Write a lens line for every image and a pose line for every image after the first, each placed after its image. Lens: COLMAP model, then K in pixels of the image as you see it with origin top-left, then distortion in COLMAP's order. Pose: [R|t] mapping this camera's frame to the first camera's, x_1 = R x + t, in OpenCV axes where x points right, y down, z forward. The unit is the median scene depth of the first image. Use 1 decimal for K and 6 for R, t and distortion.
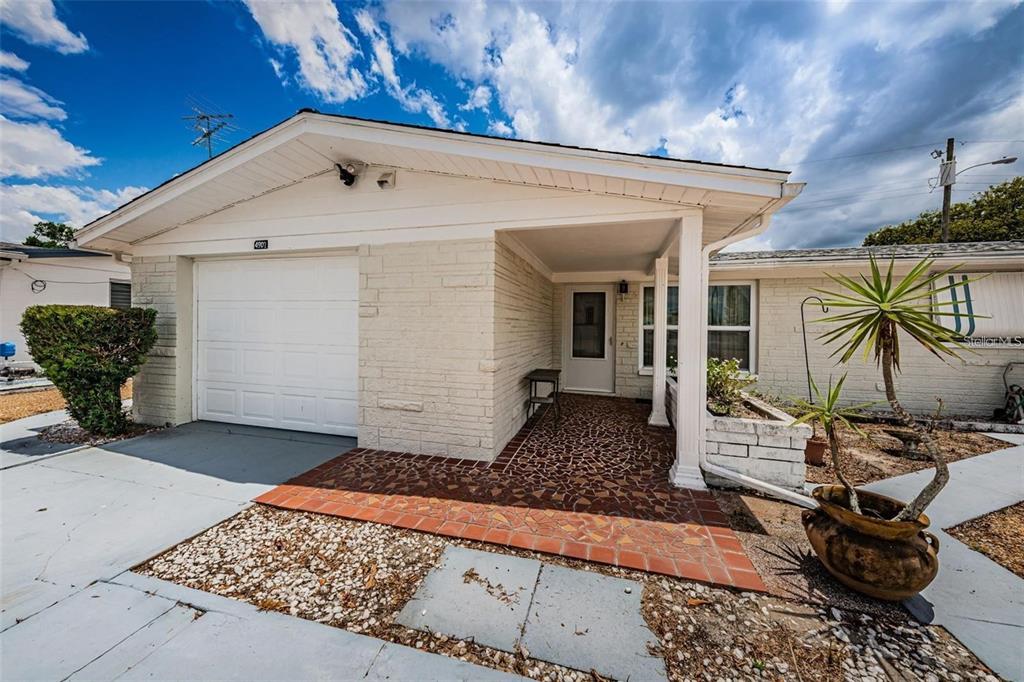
lens RADIAL K [[360.6, 0, 513.7], [0, 360.6, 314.0], [0, 0, 1]] dist [0.000568, -0.000045]
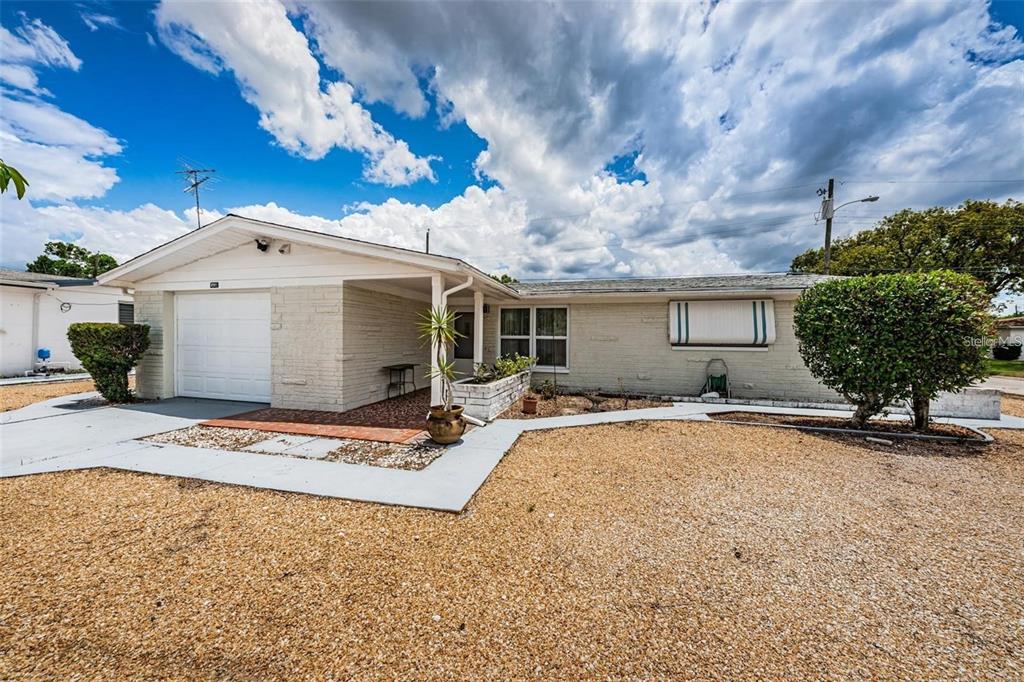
lens RADIAL K [[350.1, 0, 514.3], [0, 350.1, 329.1], [0, 0, 1]] dist [0.000359, -0.000456]
pose [[0.999954, -0.000435, 0.009531, 0.619758], [0.000373, 0.999979, 0.006539, -0.004325], [-0.009534, -0.006535, 0.999933, -0.576281]]
